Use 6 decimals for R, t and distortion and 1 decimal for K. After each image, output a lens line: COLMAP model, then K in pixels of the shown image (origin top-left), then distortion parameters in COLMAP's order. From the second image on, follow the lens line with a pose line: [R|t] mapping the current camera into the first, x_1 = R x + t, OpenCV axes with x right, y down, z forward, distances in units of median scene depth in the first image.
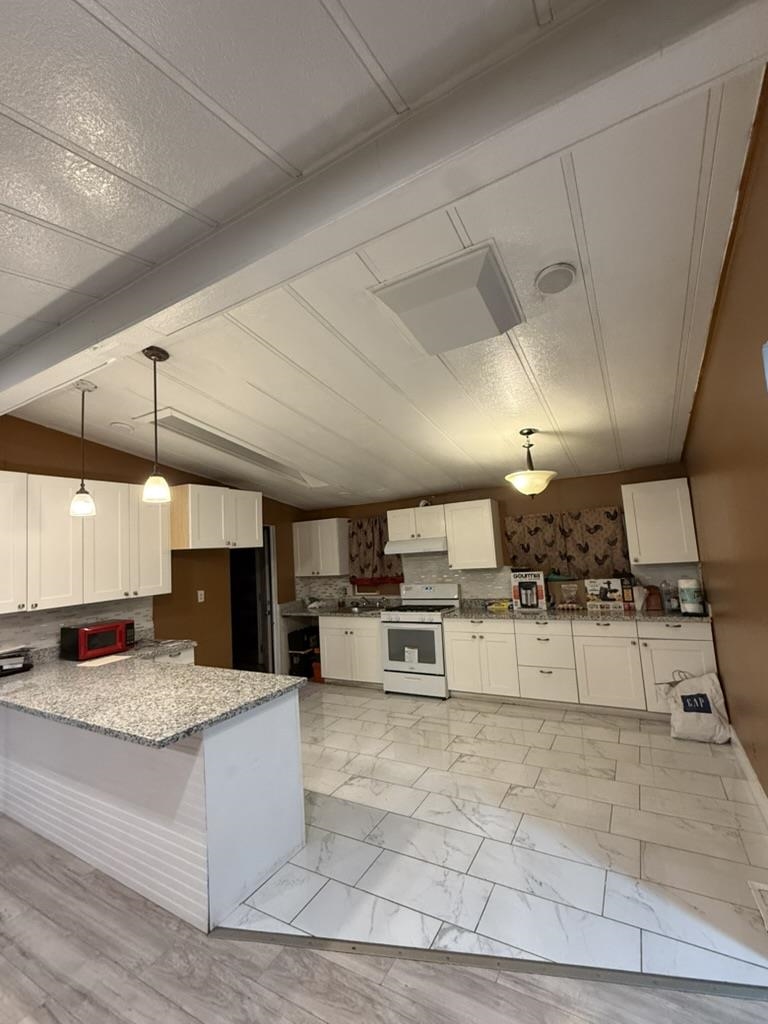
lens RADIAL K [[445.0, 0, 385.3], [0, 445.0, 513.3], [0, 0, 1]] dist [-0.002430, -0.000155]
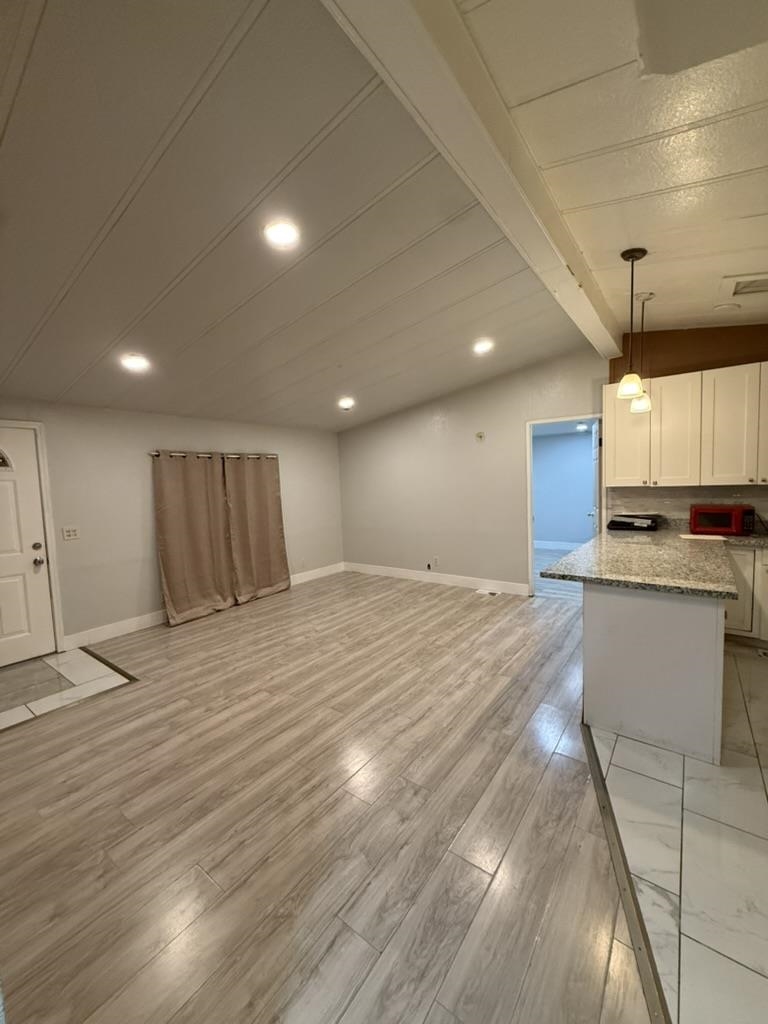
lens RADIAL K [[410.3, 0, 385.7], [0, 410.3, 507.4], [0, 0, 1]] dist [0.003845, 0.000498]
pose [[-0.114477, 0.134067, -0.984338, 0.629272], [0.123044, 0.985136, 0.119866, 0.050076], [0.985776, -0.107395, -0.129272, 0.485887]]
